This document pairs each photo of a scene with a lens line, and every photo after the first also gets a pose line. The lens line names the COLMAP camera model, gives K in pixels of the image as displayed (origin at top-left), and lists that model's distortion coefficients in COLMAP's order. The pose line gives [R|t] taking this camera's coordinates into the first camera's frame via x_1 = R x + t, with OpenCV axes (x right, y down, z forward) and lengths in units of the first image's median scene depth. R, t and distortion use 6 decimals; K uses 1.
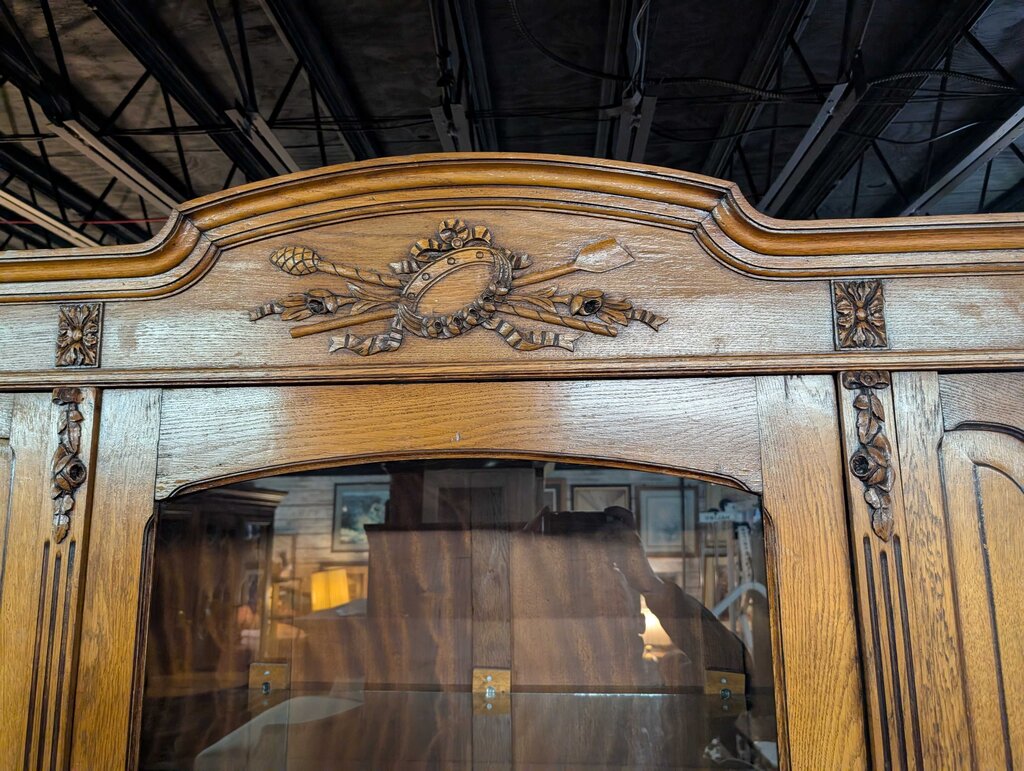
lens RADIAL K [[741.2, 0, 507.8], [0, 741.2, 387.7], [0, 0, 1]] dist [0.015973, -0.018893]
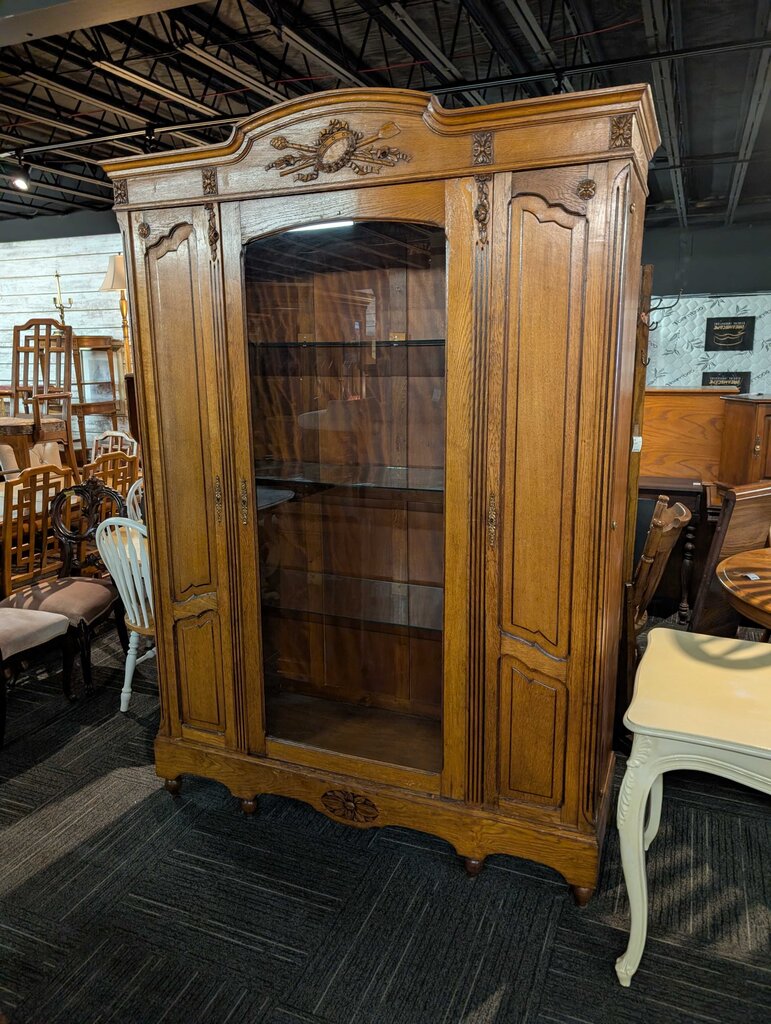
lens RADIAL K [[741.2, 0, 382.8], [0, 741.2, 506.8], [0, 0, 1]] dist [0.015973, -0.018893]
pose [[0.946154, 0.062482, -0.317631, 0.955548], [0.061797, 0.928289, 0.366688, 0.075336], [0.317765, -0.366572, 0.874443, -1.601120]]
